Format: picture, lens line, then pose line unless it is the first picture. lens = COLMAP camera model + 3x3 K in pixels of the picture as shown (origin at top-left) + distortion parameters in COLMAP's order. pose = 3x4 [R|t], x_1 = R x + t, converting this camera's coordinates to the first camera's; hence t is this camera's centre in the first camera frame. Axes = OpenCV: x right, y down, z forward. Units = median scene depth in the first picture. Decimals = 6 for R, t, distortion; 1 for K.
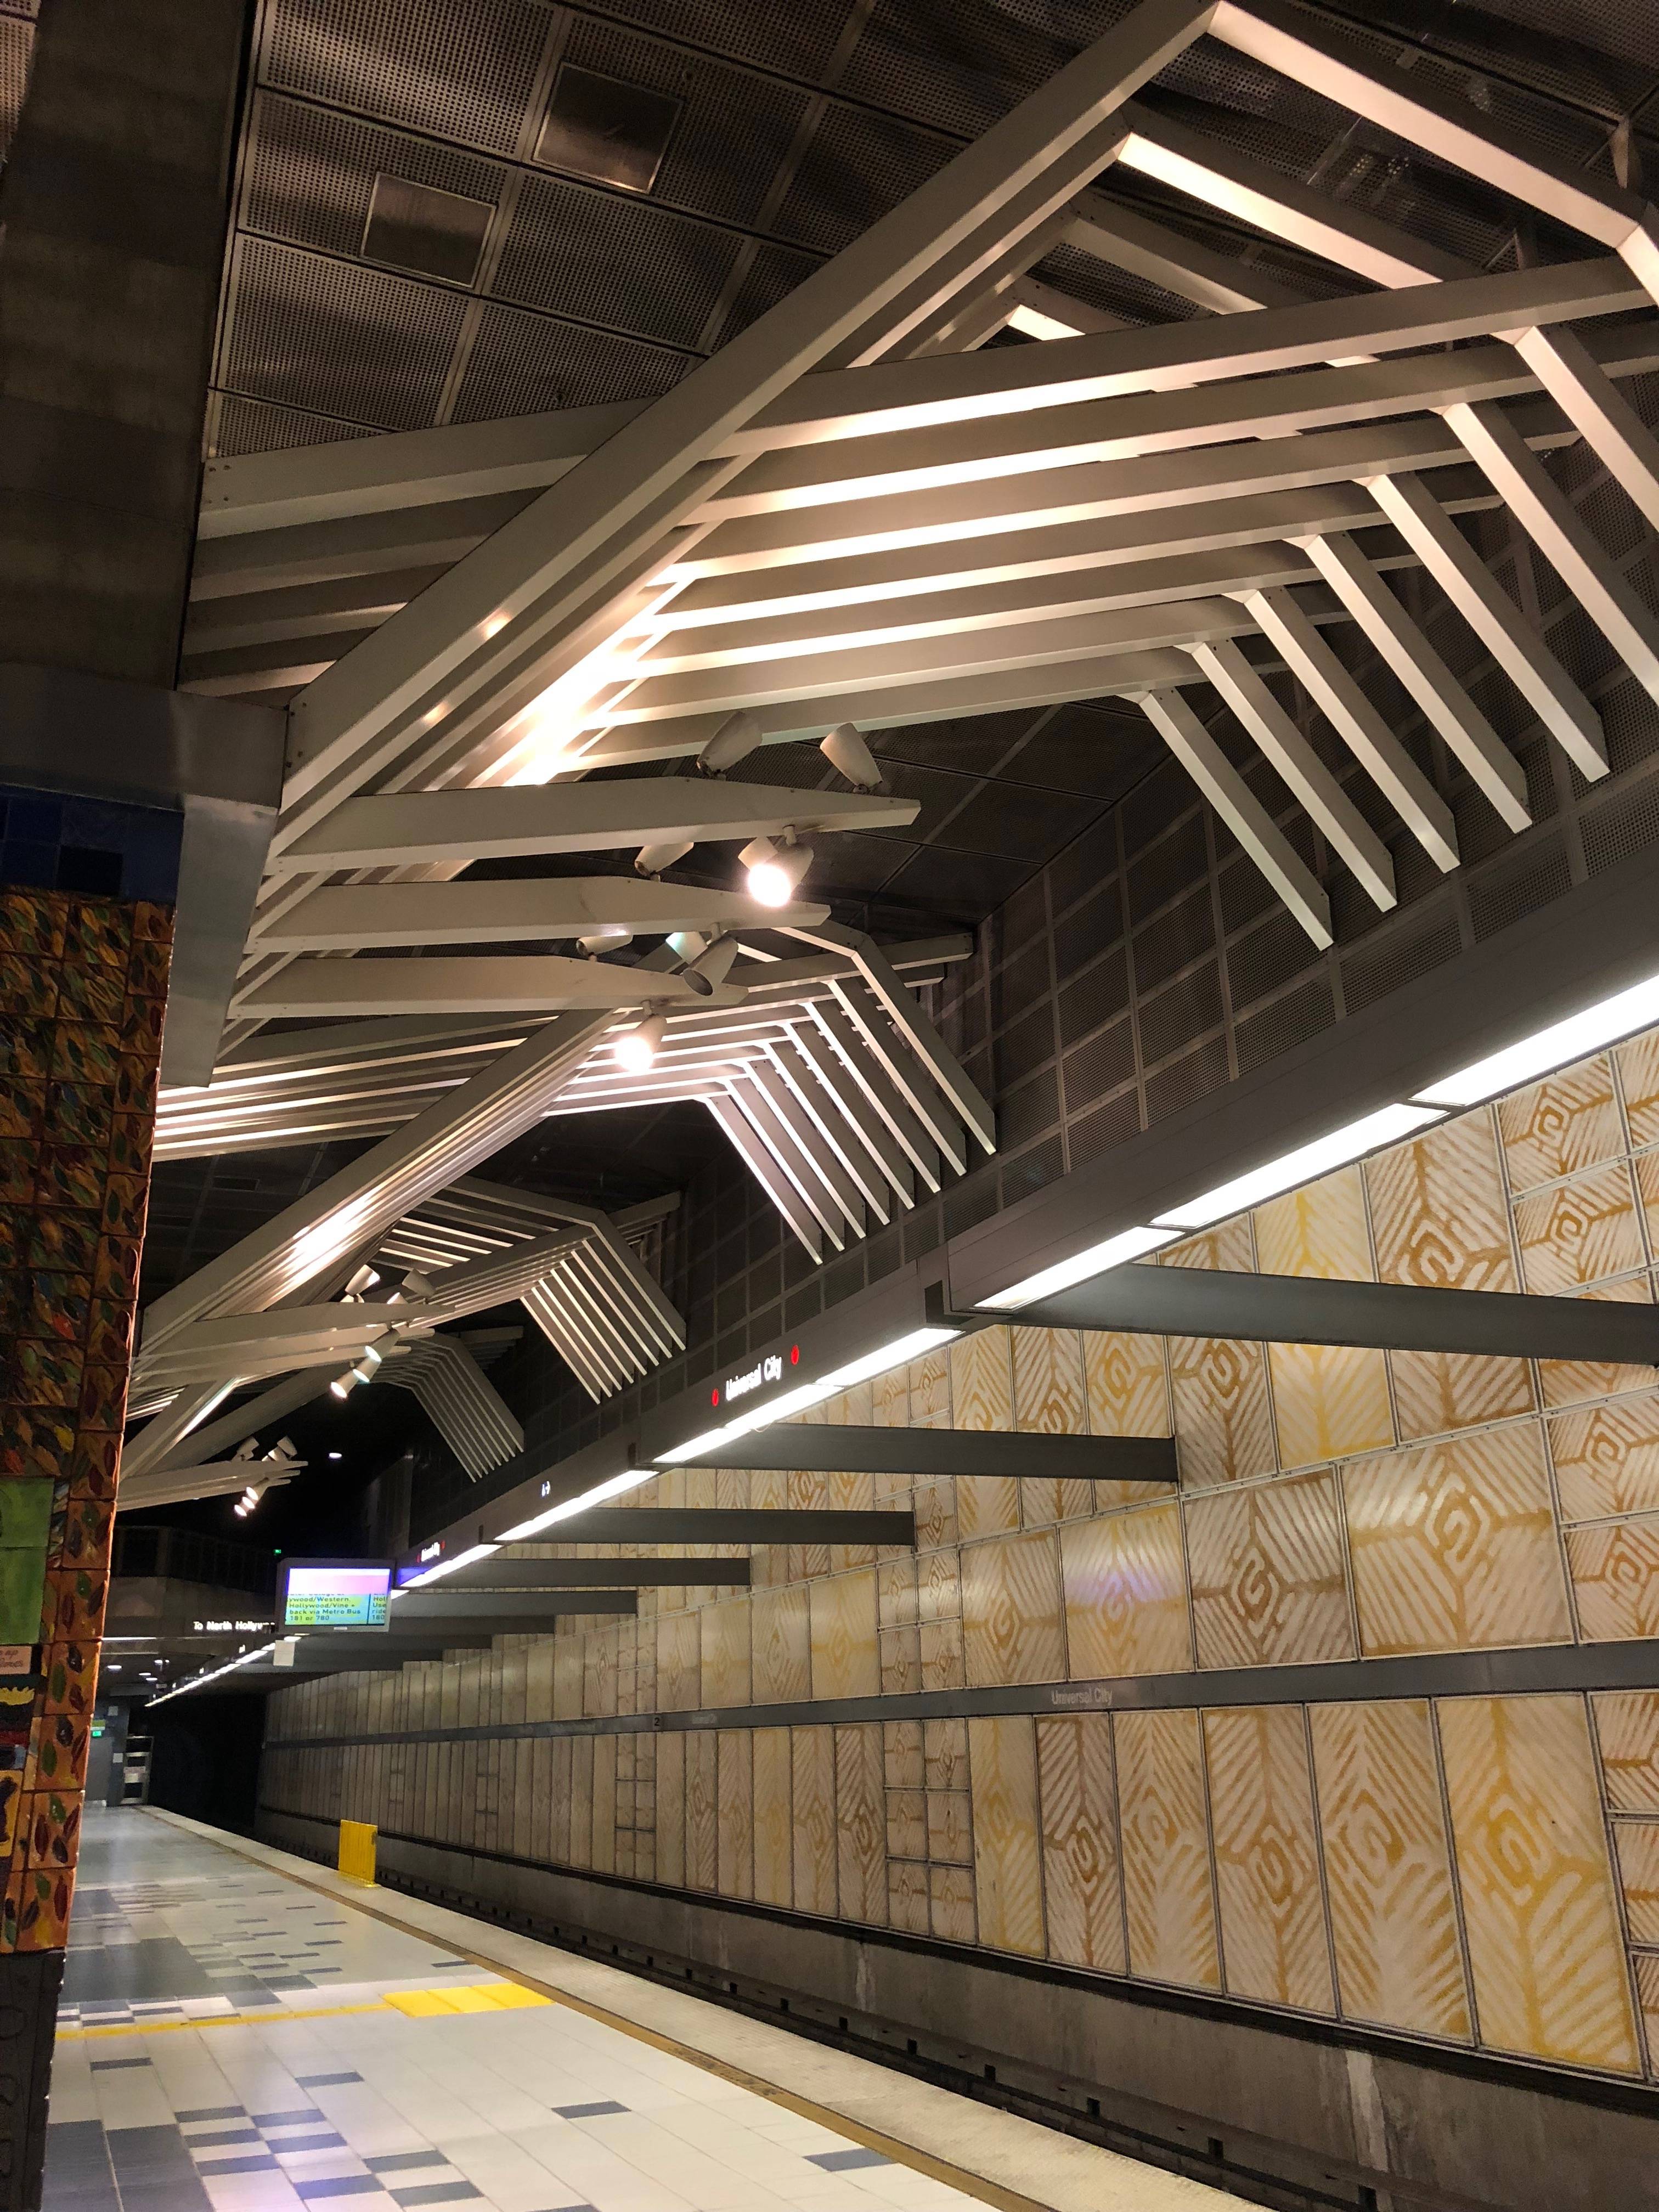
lens RADIAL K [[1766.8, 0, 826.9], [0, 1766.8, 1095.0], [0, 0, 1]] dist [0.102368, -0.167107]
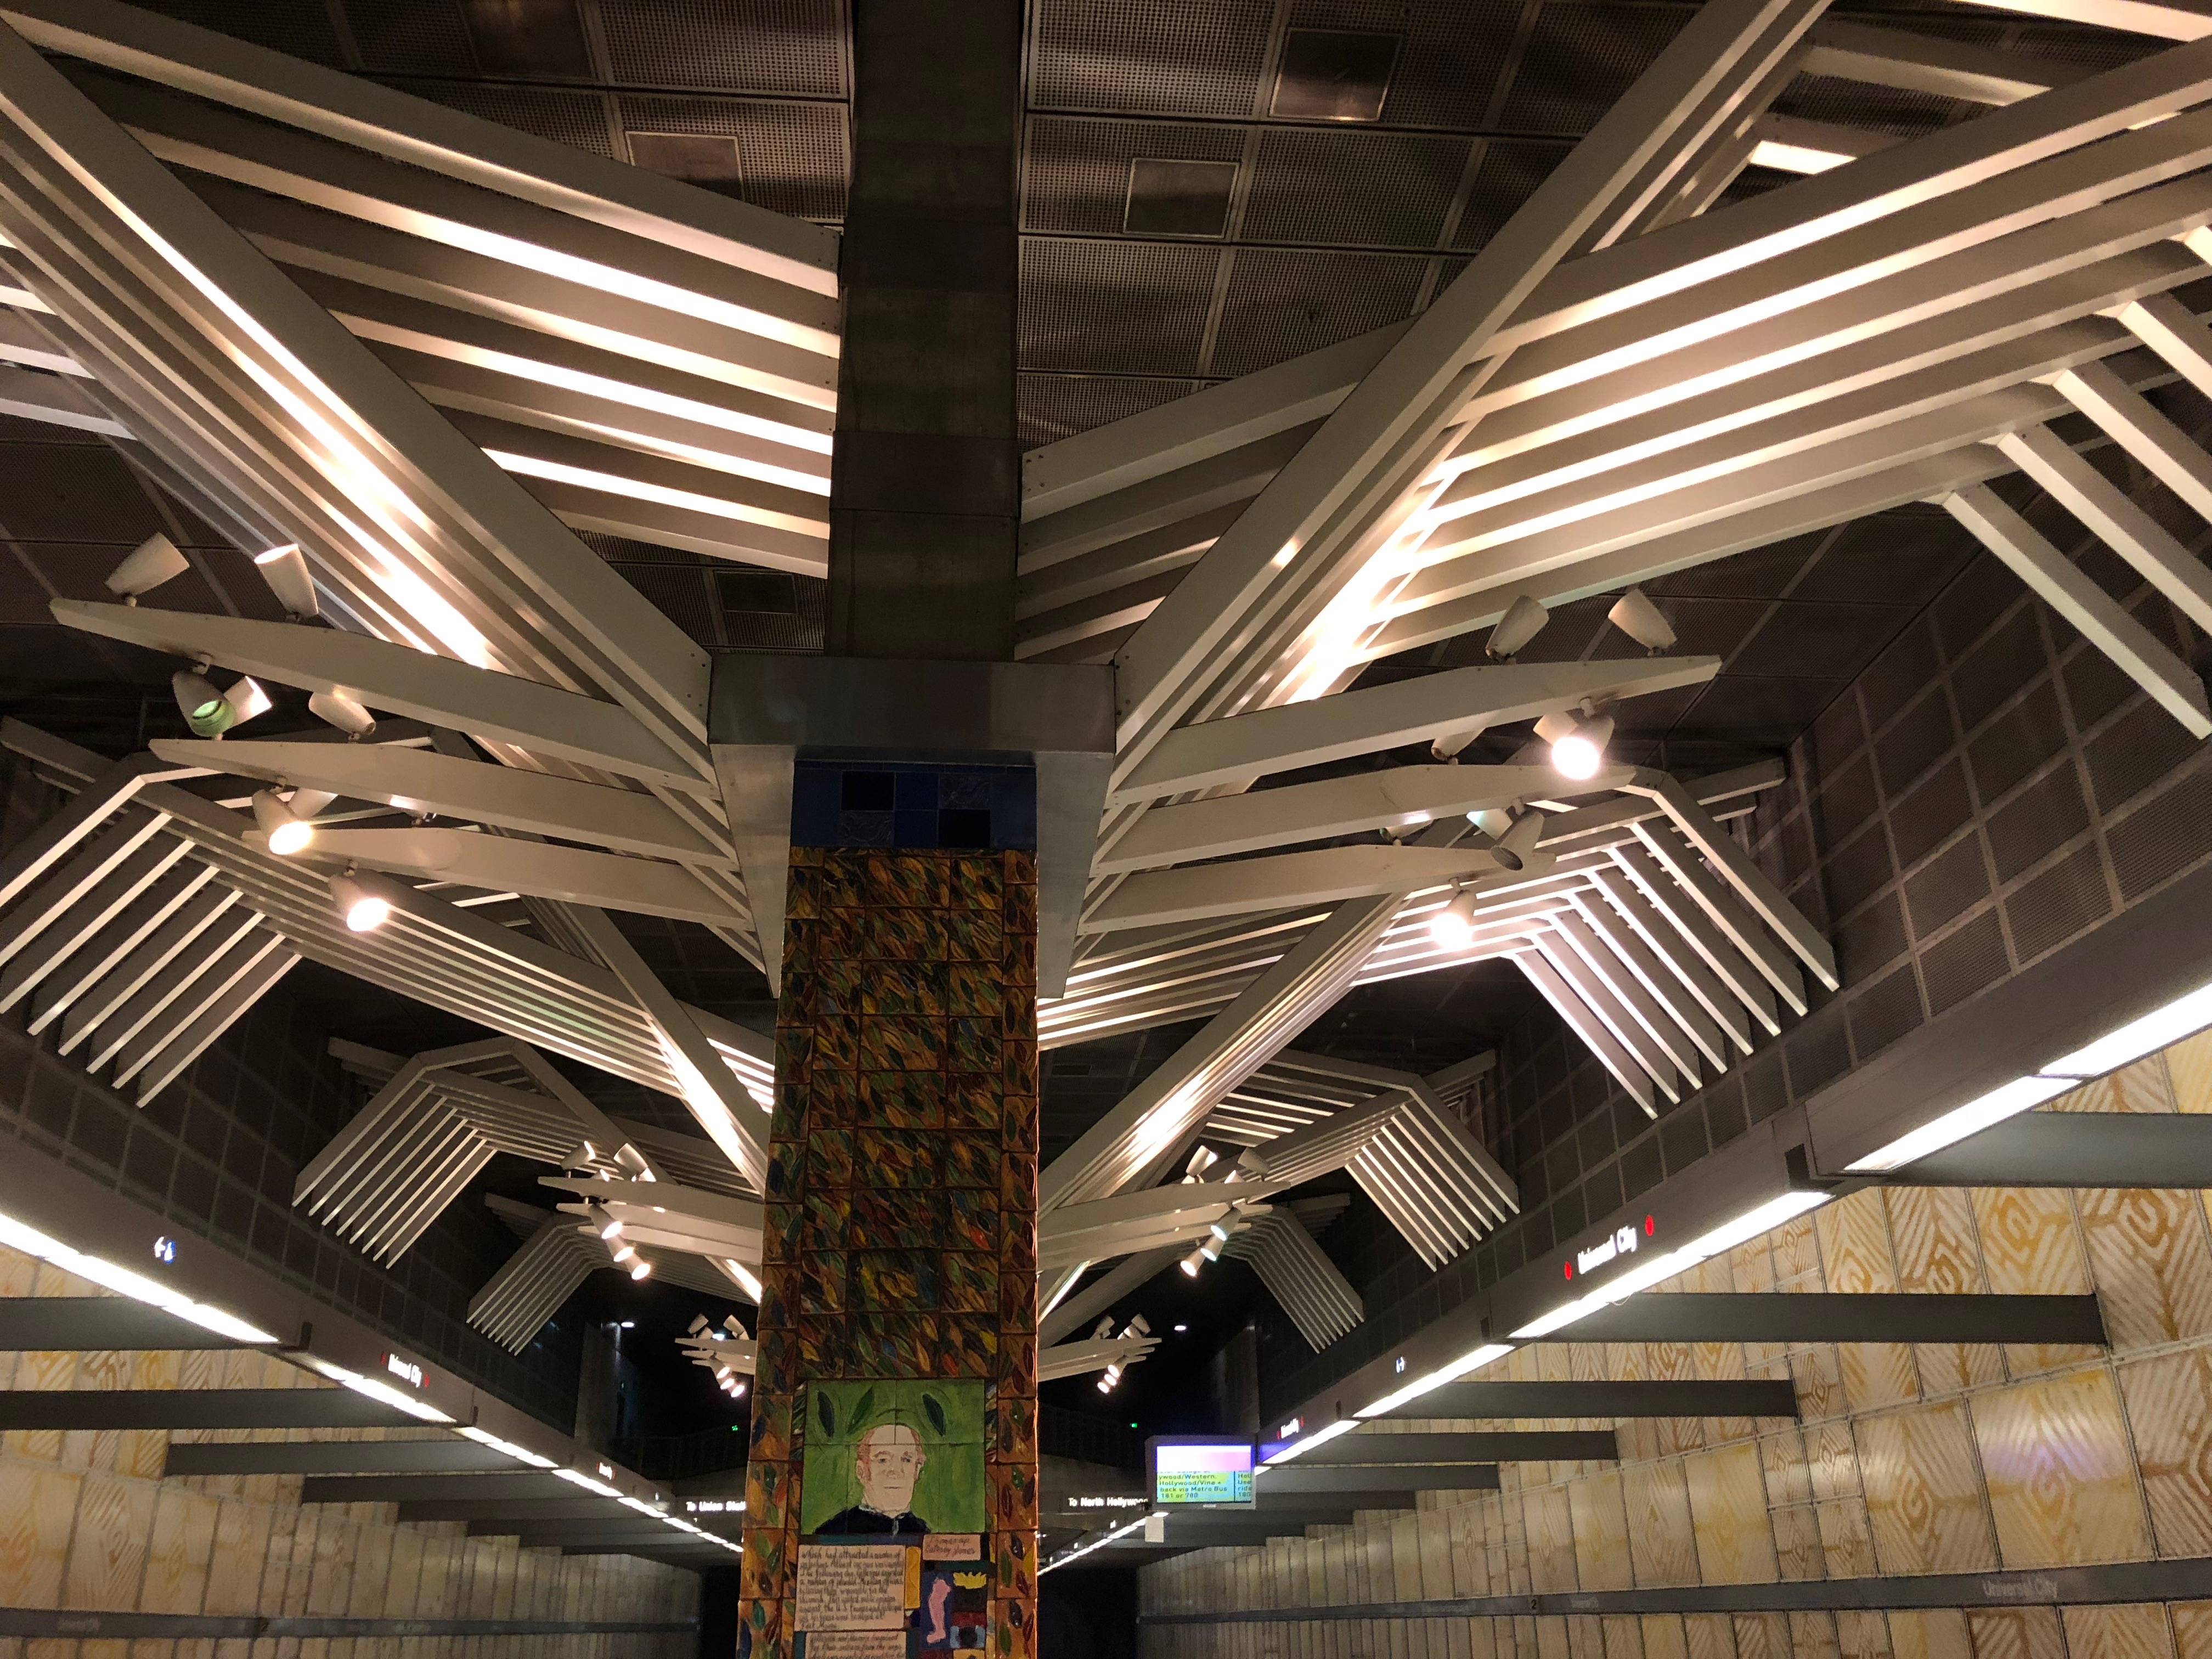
lens RADIAL K [[1772.3, 0, 1116.1], [0, 1772.3, 815.6], [0, 0, 1]] dist [0.044667, -0.016935]
pose [[0.956452, -0.108739, -0.270879, -0.005345], [0.087896, 0.992238, -0.087962, -0.010265], [0.278341, 0.060322, 0.958586, -0.021977]]
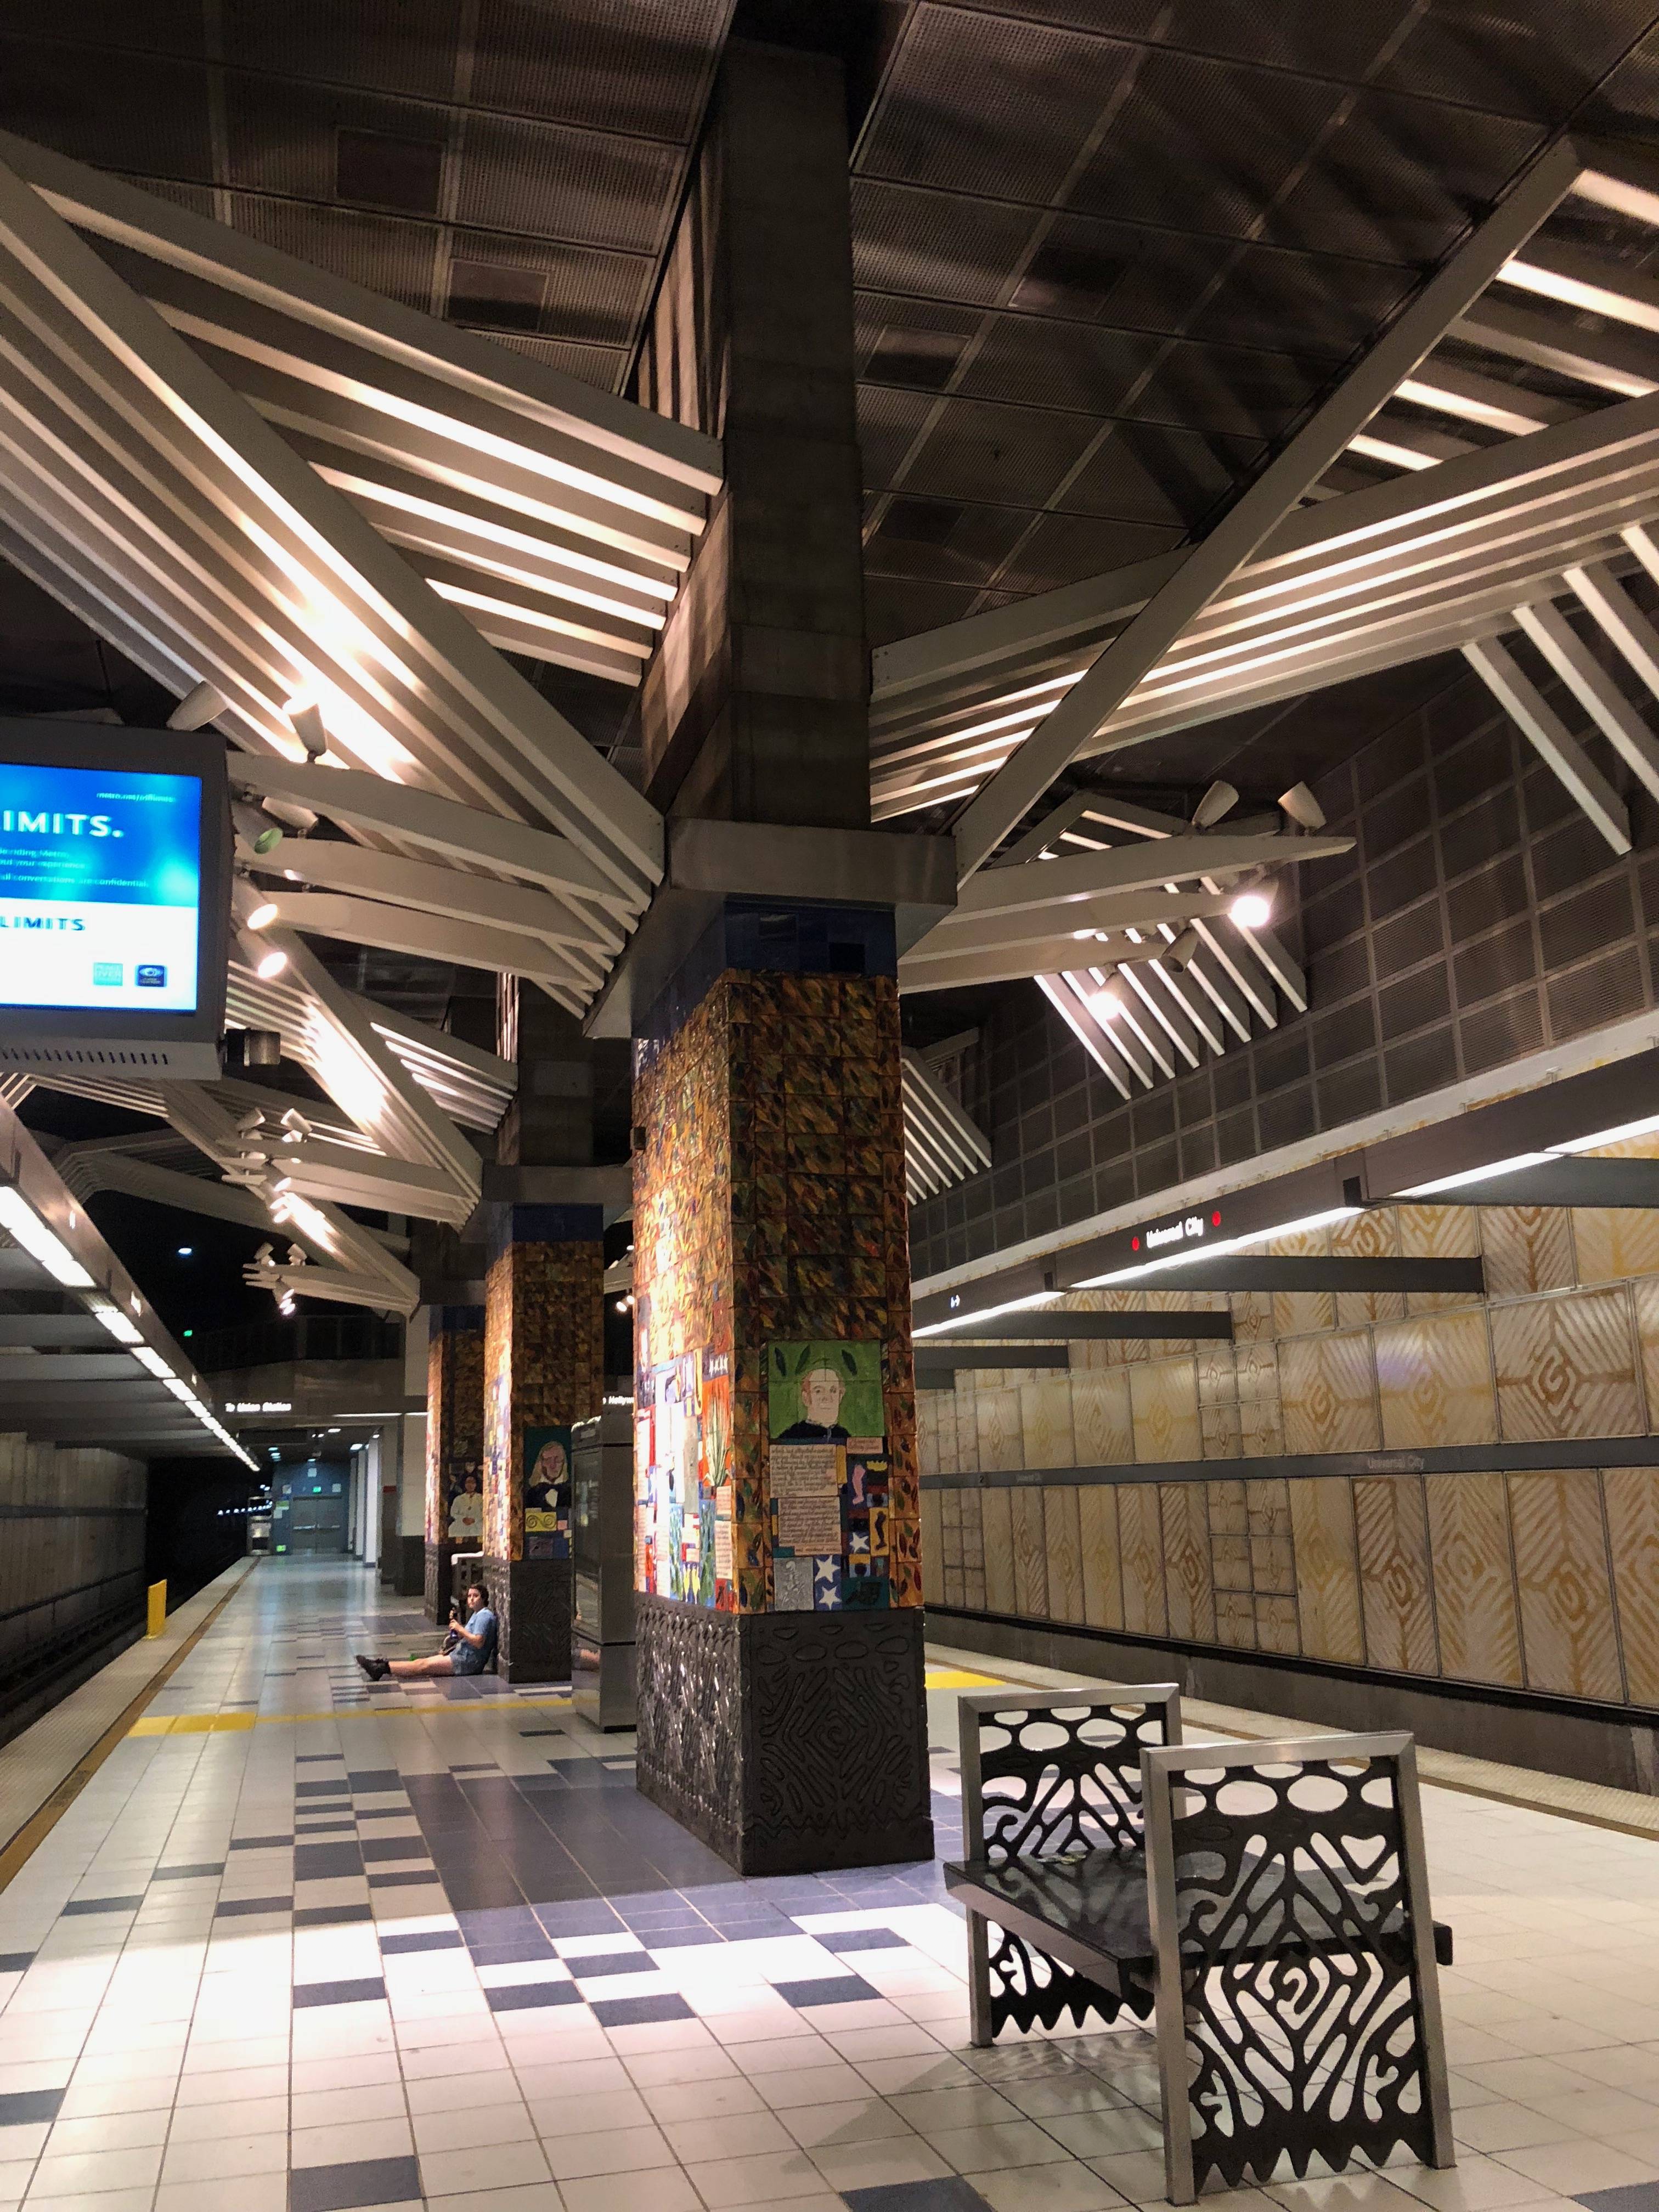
lens RADIAL K [[1766.8, 0, 826.9], [0, 1766.8, 1095.0], [0, 0, 1]] dist [0.102368, -0.167107]
pose [[0.993487, -0.025240, -0.111118, -0.105534], [0.038852, 0.991758, 0.122090, -0.079641], [0.107121, -0.125612, 0.986279, -0.223718]]
